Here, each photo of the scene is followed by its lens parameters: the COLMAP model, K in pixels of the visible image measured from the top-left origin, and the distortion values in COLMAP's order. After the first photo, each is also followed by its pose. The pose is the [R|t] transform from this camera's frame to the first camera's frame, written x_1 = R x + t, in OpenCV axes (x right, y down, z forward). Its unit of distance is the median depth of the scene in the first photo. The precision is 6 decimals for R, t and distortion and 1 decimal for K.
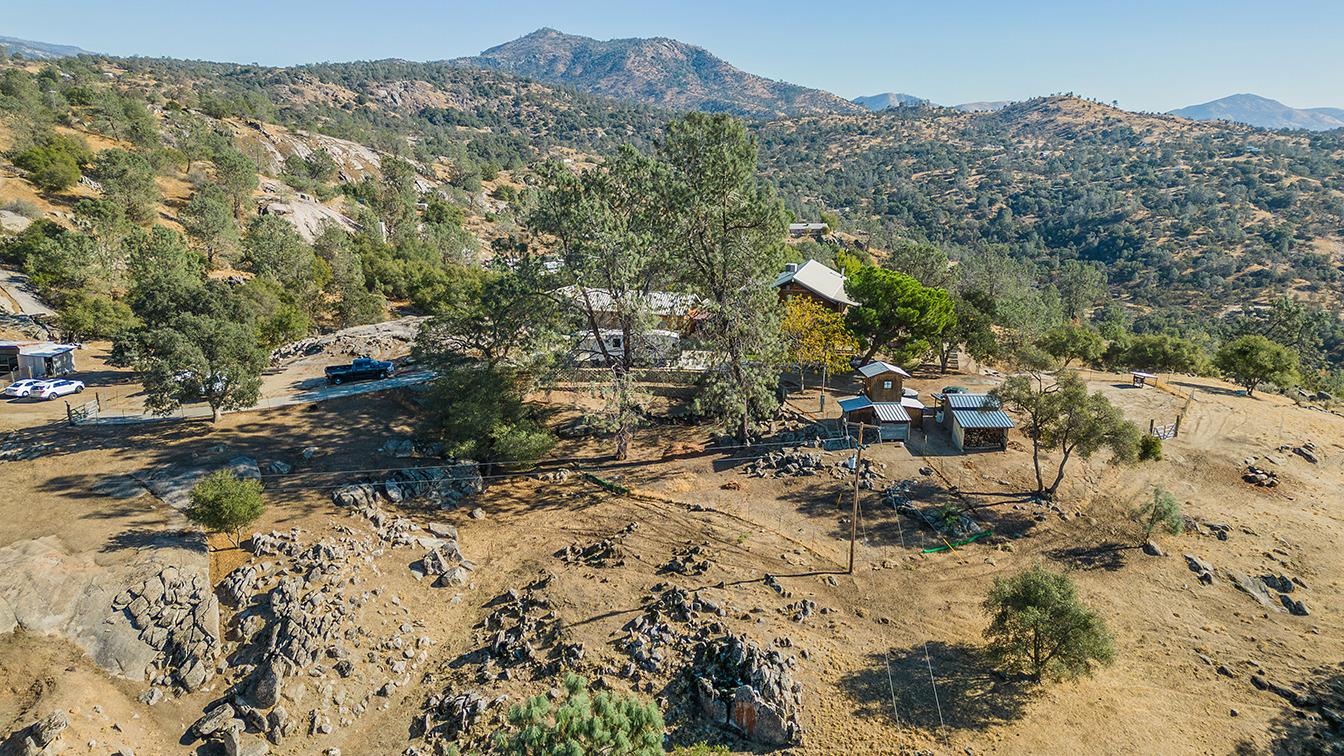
lens RADIAL K [[938.1, 0, 672.0], [0, 938.1, 378.0], [0, 0, 1]] dist [0.062698, -0.030872]
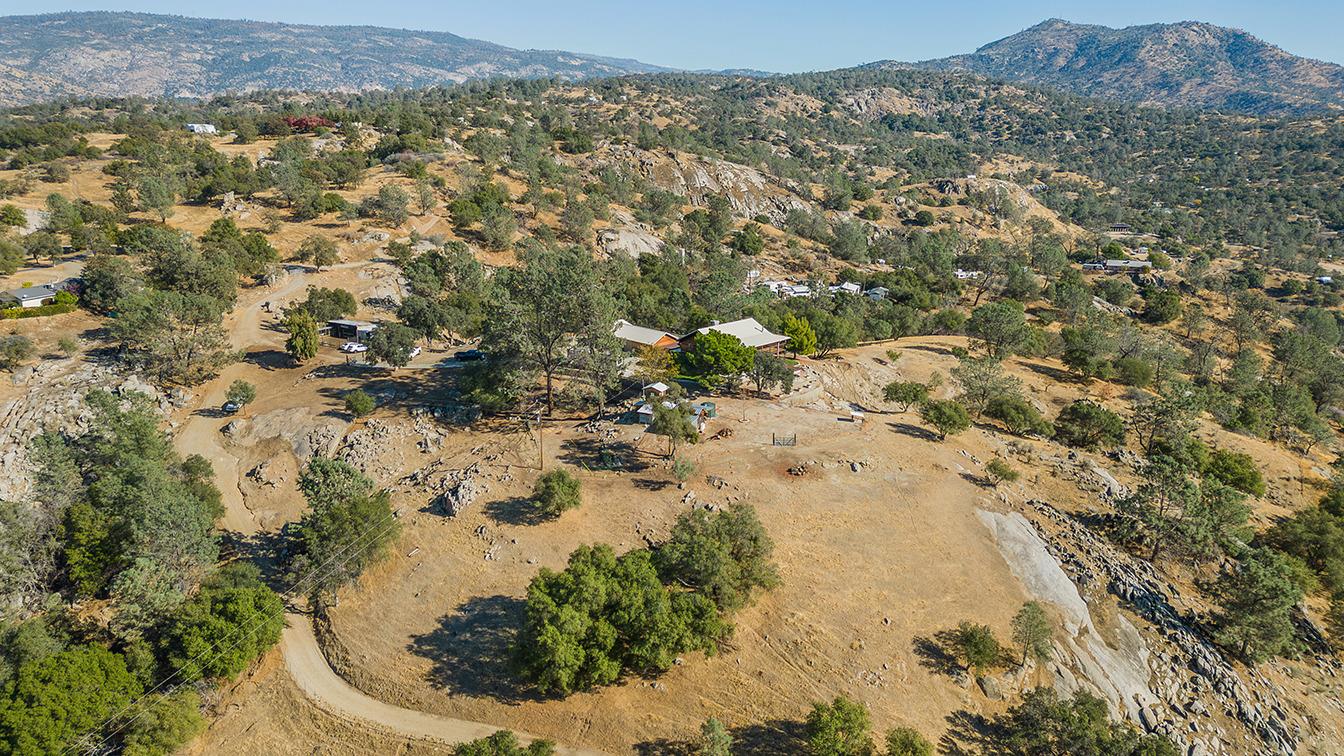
lens RADIAL K [[938.1, 0, 672.0], [0, 938.1, 378.0], [0, 0, 1]] dist [0.062698, -0.030872]
pose [[0.879393, 0.123487, -0.459803, 0.044465], [-0.121477, 0.992009, 0.034090, -0.003789], [0.460338, 0.025877, 0.887367, -0.025716]]
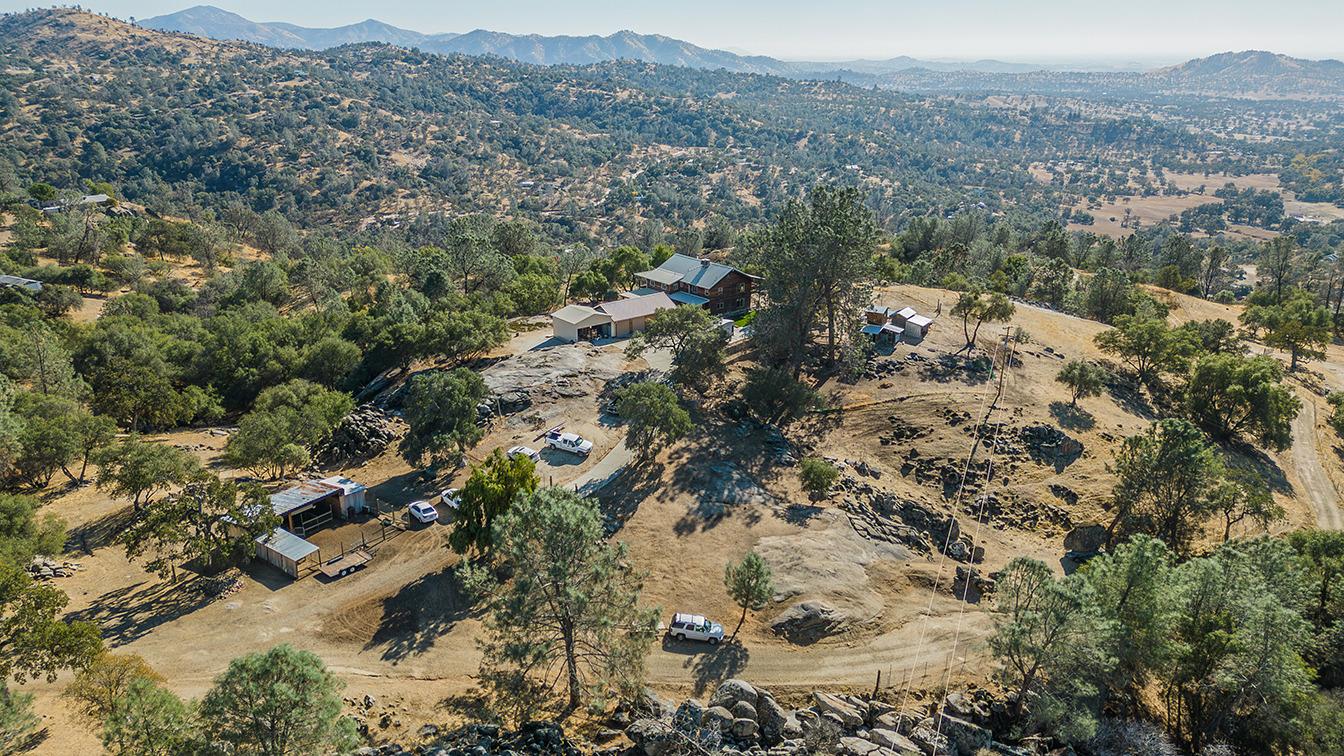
lens RADIAL K [[938.1, 0, 672.0], [0, 938.1, 378.0], [0, 0, 1]] dist [0.062698, -0.030872]
pose [[0.573622, -0.274226, 0.771854, -0.062737], [0.205922, 0.960311, 0.188146, -0.012839], [-0.792814, 0.051017, 0.607324, 0.006681]]
